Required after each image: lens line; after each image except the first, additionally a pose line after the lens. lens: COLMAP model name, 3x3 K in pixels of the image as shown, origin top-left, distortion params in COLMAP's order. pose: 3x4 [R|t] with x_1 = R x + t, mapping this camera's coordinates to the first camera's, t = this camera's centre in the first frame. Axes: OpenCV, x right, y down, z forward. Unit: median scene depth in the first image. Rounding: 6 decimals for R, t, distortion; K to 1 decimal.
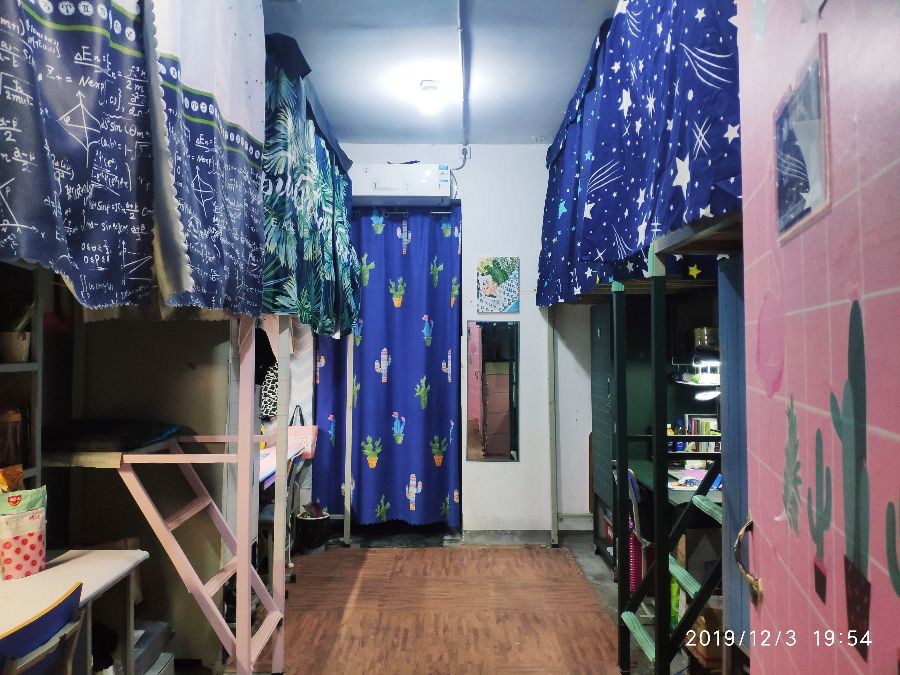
lens RADIAL K [[678.7, 0, 450.0], [0, 678.7, 337.5], [0, 0, 1]] dist [-0.000547, -0.001336]
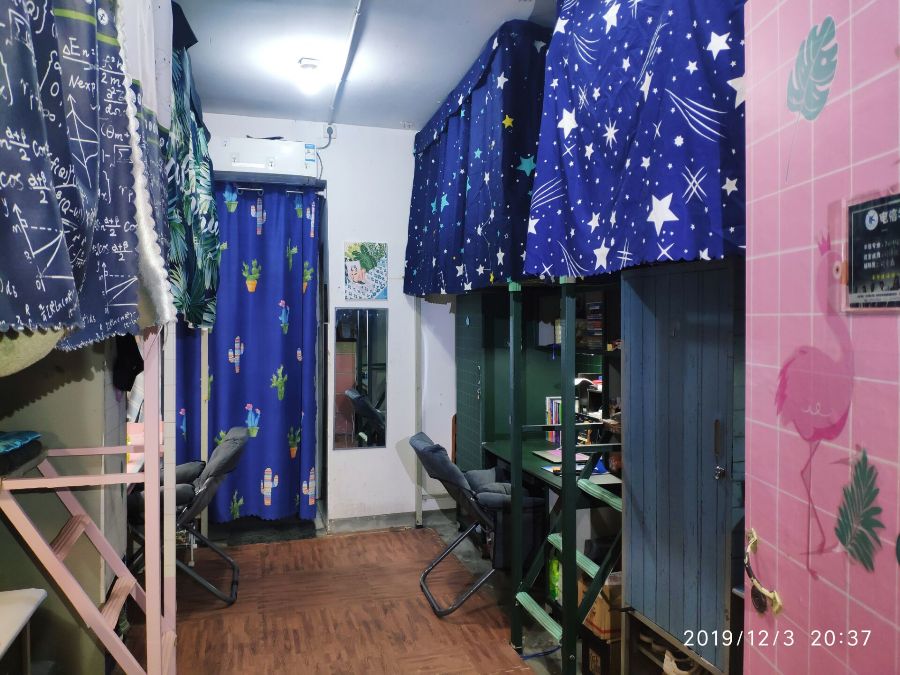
lens RADIAL K [[678.7, 0, 450.0], [0, 678.7, 337.5], [0, 0, 1]] dist [-0.005733, -0.013191]
pose [[0.961704, -0.002514, 0.274079, -0.099224], [-0.009565, 0.999041, 0.042726, -0.029636], [-0.273924, -0.043711, 0.960758, 0.016974]]
